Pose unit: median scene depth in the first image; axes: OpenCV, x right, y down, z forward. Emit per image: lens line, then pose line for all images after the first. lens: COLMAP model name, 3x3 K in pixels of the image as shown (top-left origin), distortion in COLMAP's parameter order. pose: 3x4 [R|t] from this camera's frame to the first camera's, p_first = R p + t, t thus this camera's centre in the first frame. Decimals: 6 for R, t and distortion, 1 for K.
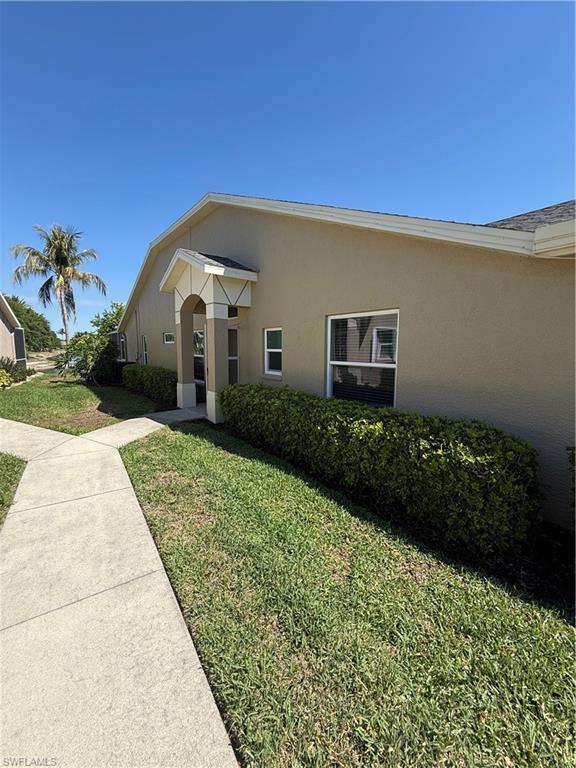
lens RADIAL K [[307.3, 0, 288.7], [0, 307.3, 382.1], [0, 0, 1]] dist [0.002693, 0.000662]
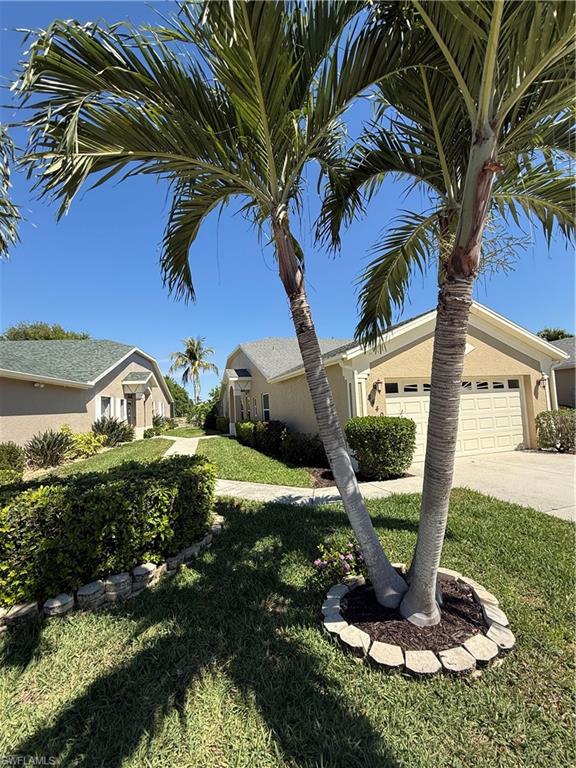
lens RADIAL K [[336.4, 0, 287.4], [0, 336.4, 384.9], [0, 0, 1]] dist [-0.000391, -0.000004]
pose [[0.929791, -0.081074, -0.359048, 0.338595], [0.020700, 0.985415, -0.168906, 0.054589], [0.367505, 0.149616, 0.917908, -0.415755]]
